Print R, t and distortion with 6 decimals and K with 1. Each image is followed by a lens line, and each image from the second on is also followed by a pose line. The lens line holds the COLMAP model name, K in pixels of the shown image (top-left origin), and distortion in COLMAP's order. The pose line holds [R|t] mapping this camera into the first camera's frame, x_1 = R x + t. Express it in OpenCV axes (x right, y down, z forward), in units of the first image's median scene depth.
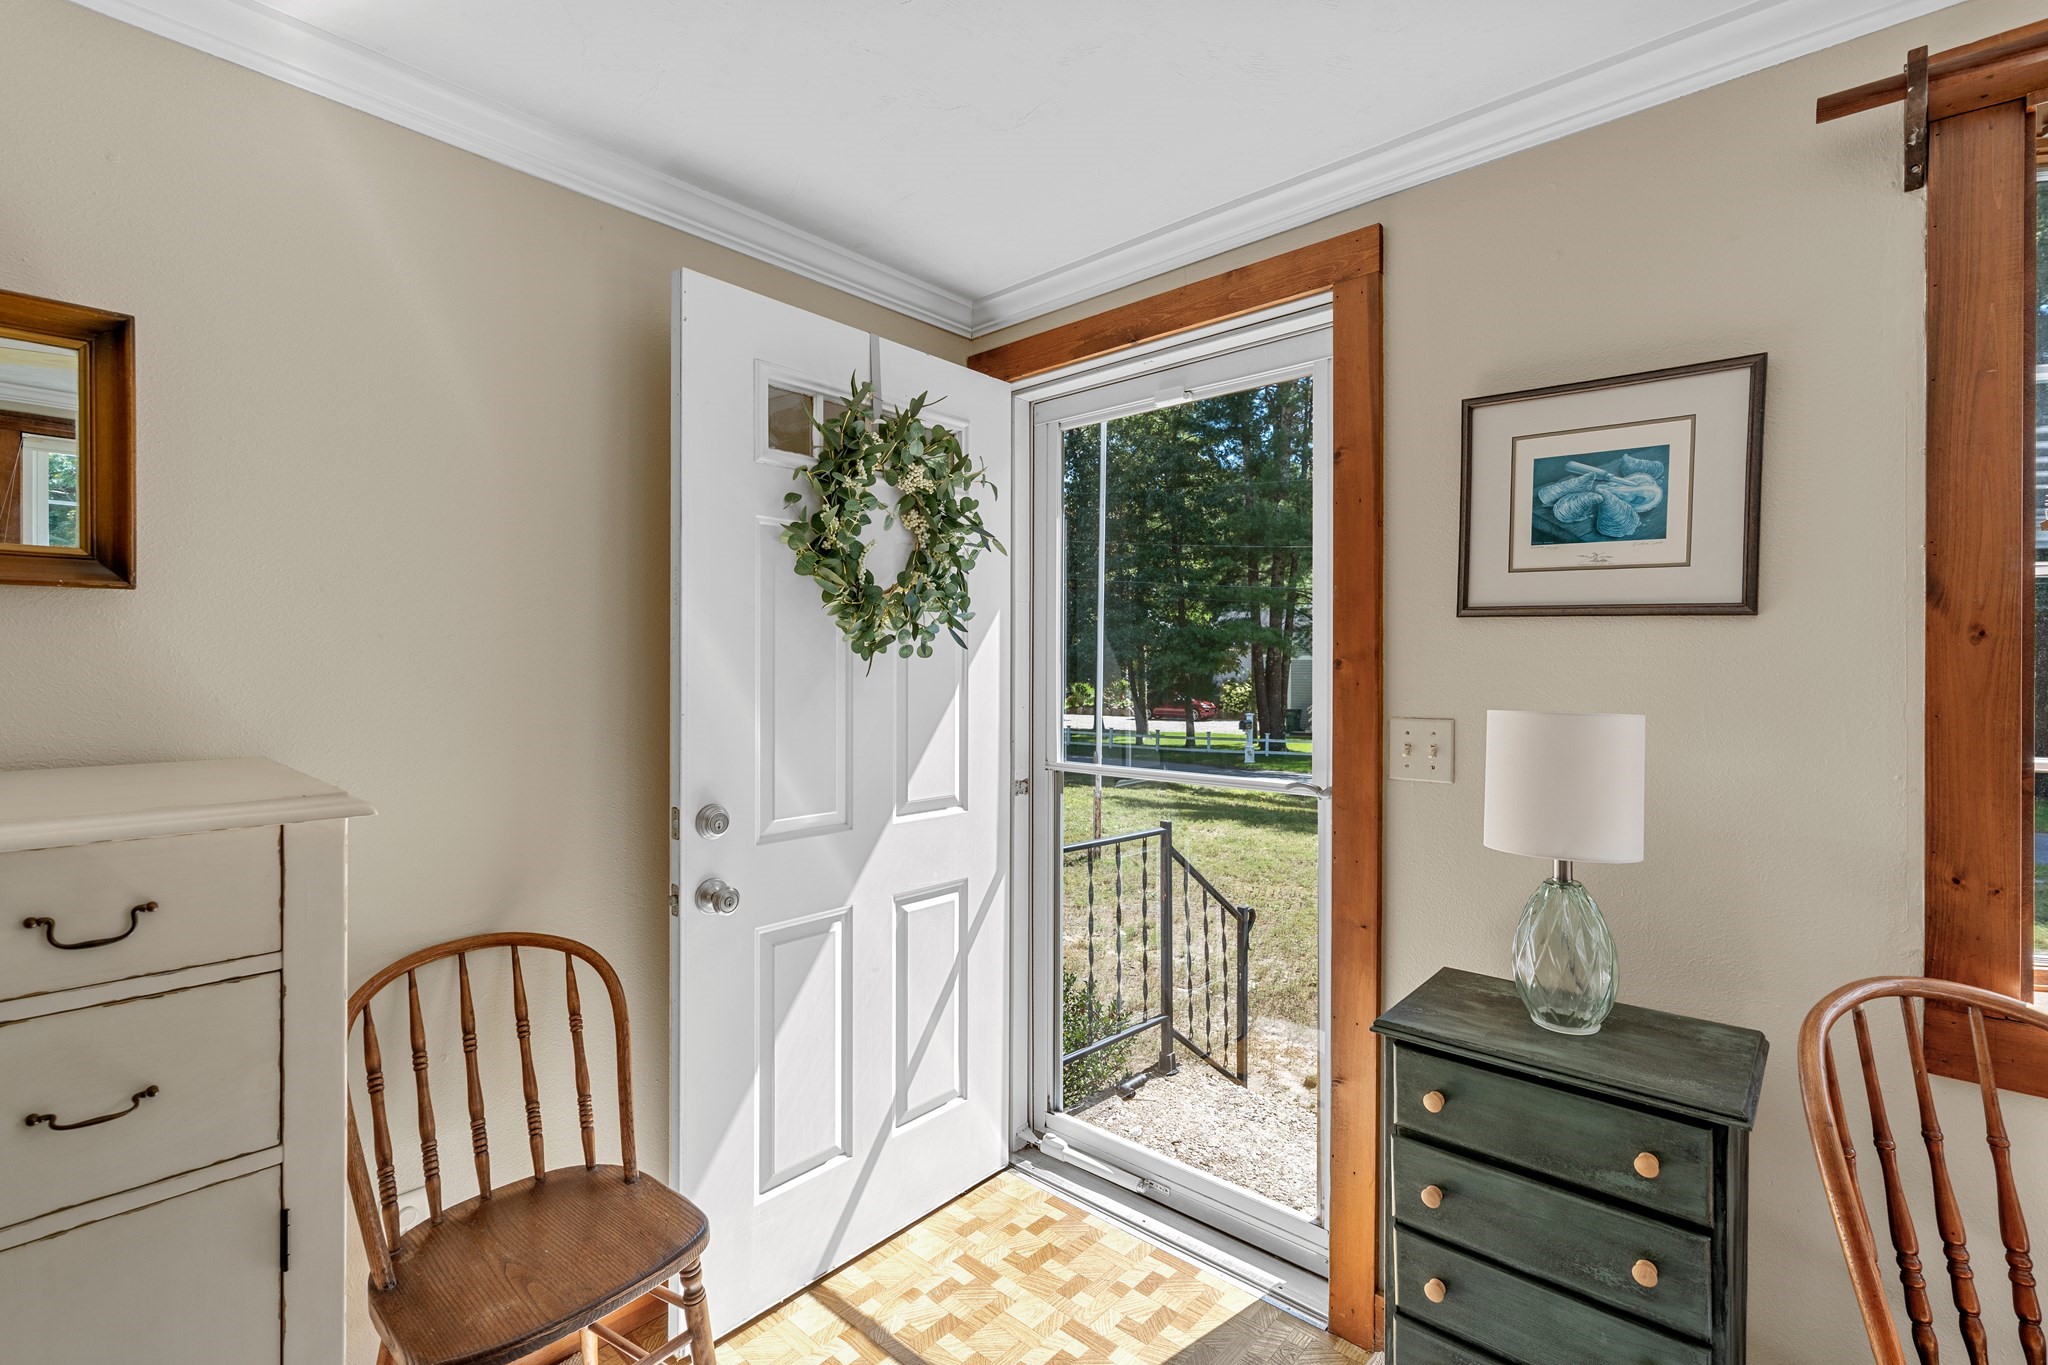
lens RADIAL K [[929.9, 0, 1009.6], [0, 929.9, 673.8], [0, 0, 1]] dist [-0.007765, 0.003076]
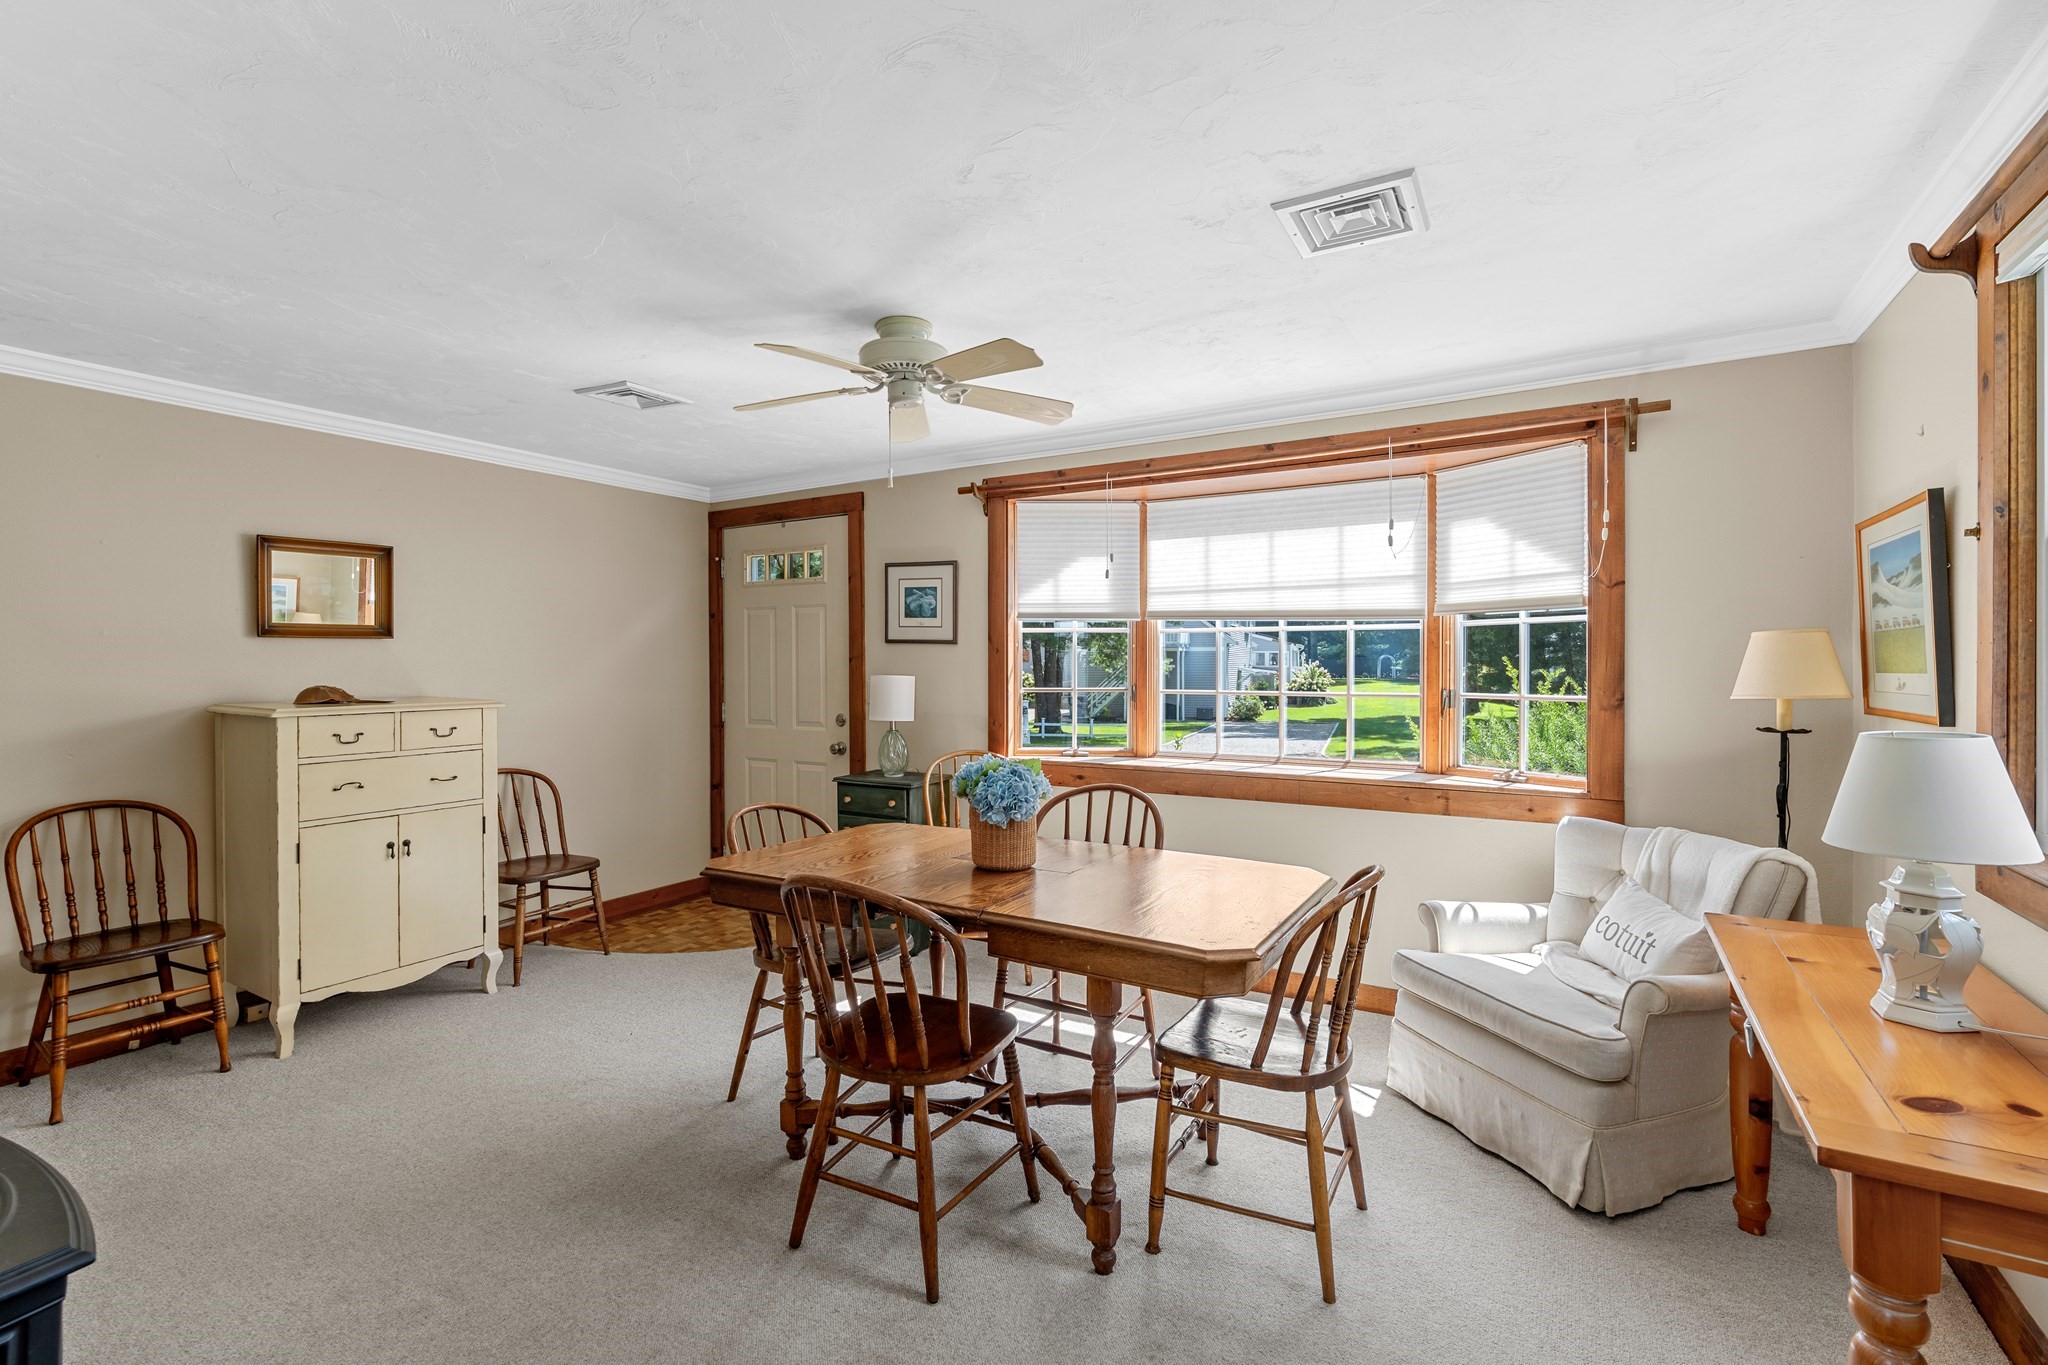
lens RADIAL K [[929.9, 0, 1015.3], [0, 929.9, 677.0], [0, 0, 1]] dist [-0.007765, 0.003076]
pose [[0.980133, -0.011486, 0.198009, 0.339761], [0.009397, 0.999890, 0.011489, 0.012262], [-0.198120, -0.009400, 0.980133, -1.888569]]
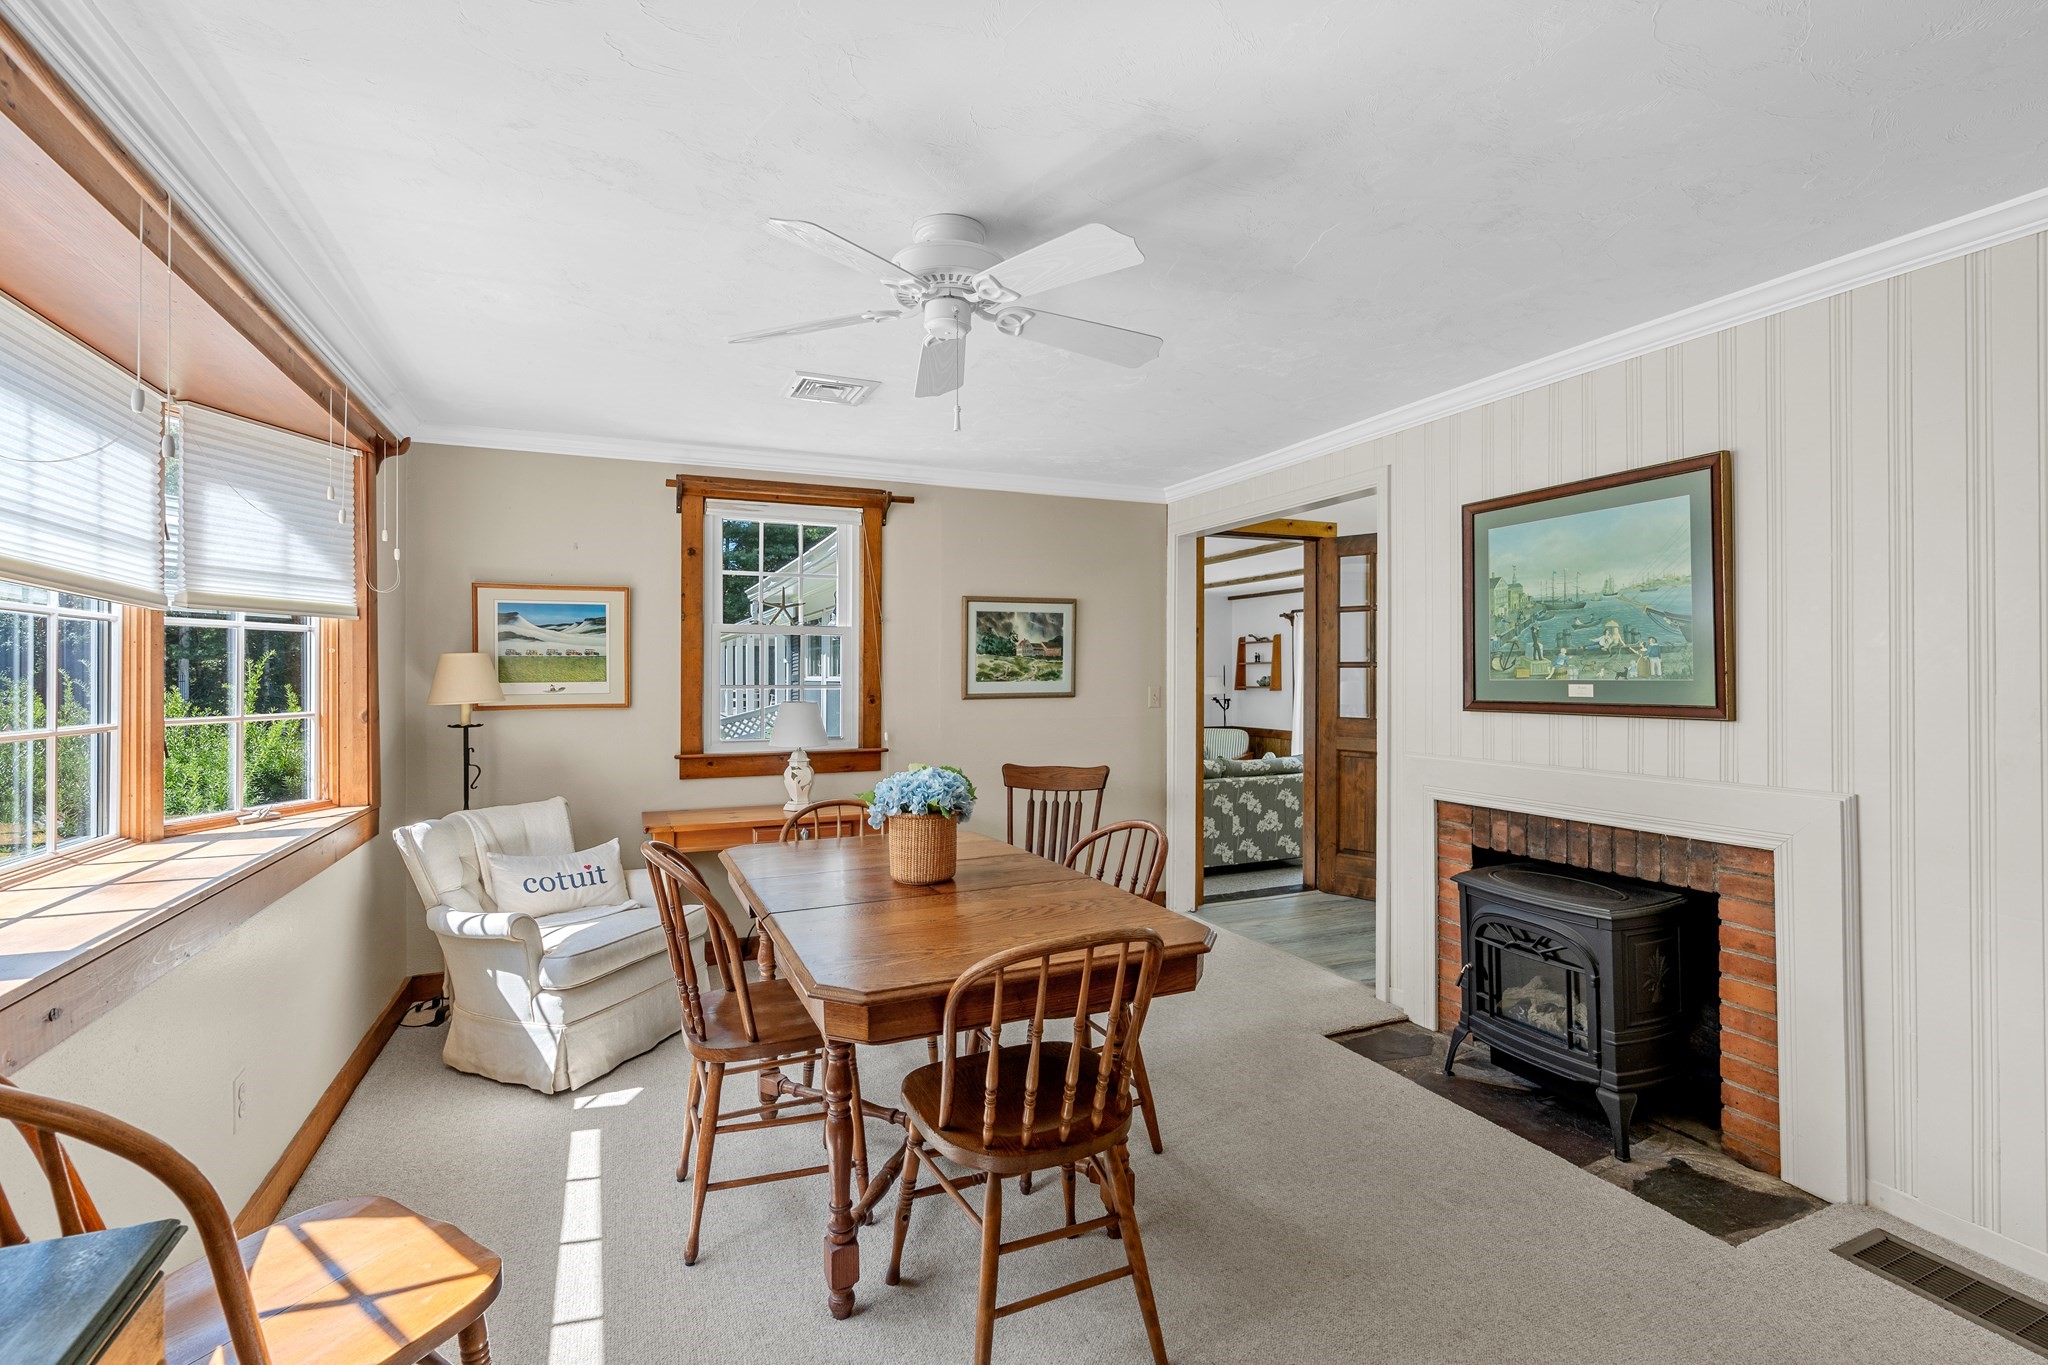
lens RADIAL K [[929.9, 0, 1032.1], [0, 929.9, 673.9], [0, 0, 1]] dist [-0.007765, 0.003076]
pose [[-0.918906, -0.002988, 0.394465, -0.148485], [0.000506, 0.999962, 0.008751, -0.003986], [-0.394476, 0.008241, -0.918869, 1.044555]]
